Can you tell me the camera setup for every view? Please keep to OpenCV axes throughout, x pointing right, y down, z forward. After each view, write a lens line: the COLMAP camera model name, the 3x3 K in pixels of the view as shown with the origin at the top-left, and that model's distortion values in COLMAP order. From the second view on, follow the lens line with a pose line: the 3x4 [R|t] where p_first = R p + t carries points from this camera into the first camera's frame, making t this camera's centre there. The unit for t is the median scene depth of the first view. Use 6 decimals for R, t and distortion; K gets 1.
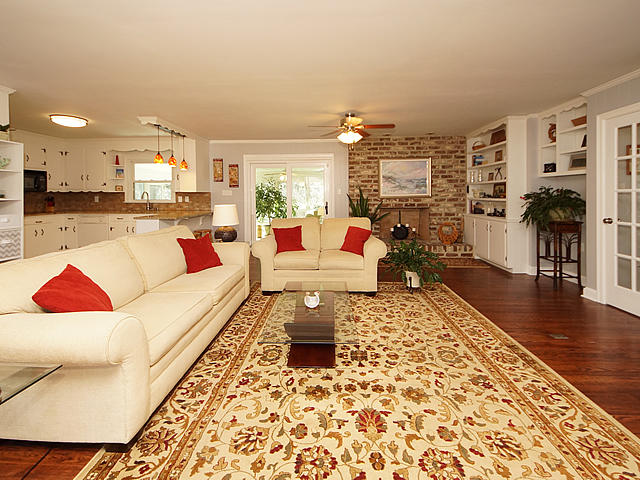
lens RADIAL K [[282.9, 0, 324.4], [0, 282.9, 197.8], [0, 0, 1]] dist [0.025928, -0.012599]
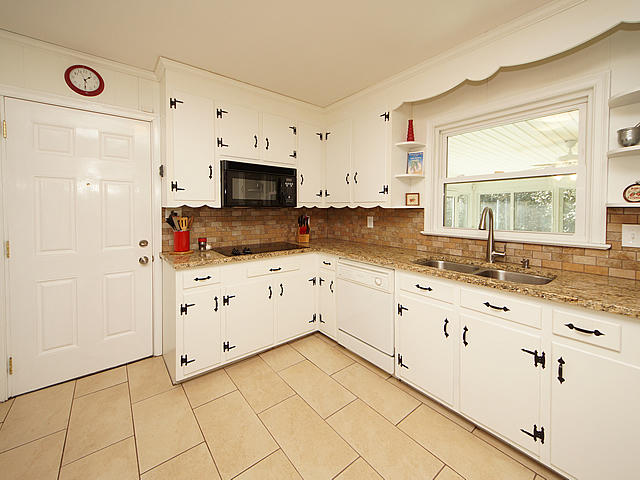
lens RADIAL K [[265.2, 0, 320.6], [0, 265.2, 211.9], [0, 0, 1]] dist [0.012005, -0.009019]
pose [[0.647643, 0.011580, -0.761856, -0.531916], [-0.011607, 0.999918, 0.005331, -0.015341], [0.761855, 0.005390, 0.647725, 0.674799]]
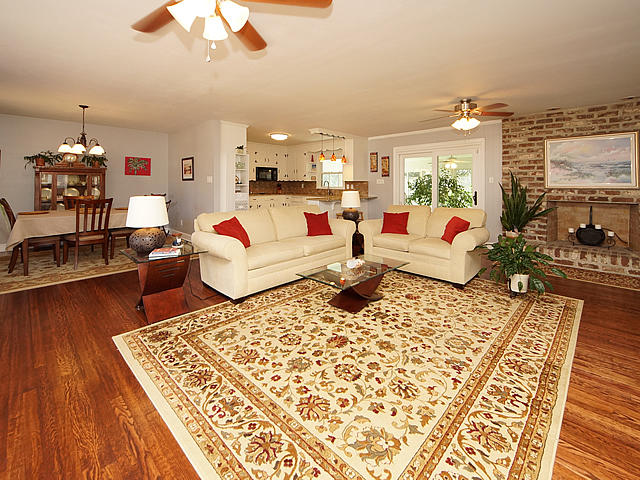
lens RADIAL K [[293.5, 0, 316.6], [0, 293.5, 177.9], [0, 0, 1]] dist [0.016978, -0.012646]
pose [[0.733428, -0.005344, -0.679747, 0.287723], [-0.013115, 0.999672, -0.022010, -0.002455], [0.679641, 0.025057, 0.733117, -0.048926]]
